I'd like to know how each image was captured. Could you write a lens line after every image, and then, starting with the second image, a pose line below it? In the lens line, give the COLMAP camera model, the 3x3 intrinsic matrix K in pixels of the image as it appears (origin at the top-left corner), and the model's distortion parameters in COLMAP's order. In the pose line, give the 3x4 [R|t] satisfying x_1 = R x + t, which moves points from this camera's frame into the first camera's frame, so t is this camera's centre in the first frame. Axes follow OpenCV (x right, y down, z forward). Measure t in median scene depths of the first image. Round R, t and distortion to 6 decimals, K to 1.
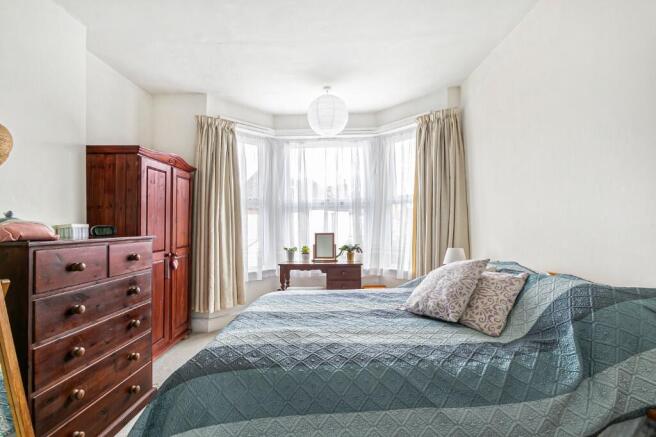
lens RADIAL K [[293.2, 0, 324.5], [0, 293.2, 222.6], [0, 0, 1]] dist [-0.019935, 0.018099]
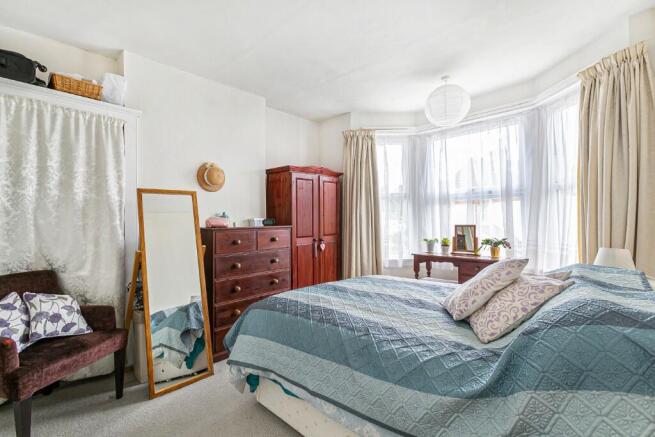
lens RADIAL K [[288.6, 0, 328.4], [0, 288.6, 211.4], [0, 0, 1]] dist [0.001842, 0.017566]
pose [[0.759414, -0.019099, -0.650328, 0.332290], [0.014165, 0.999817, -0.012822, -0.003920], [0.650454, 0.000525, 0.759545, 0.003915]]
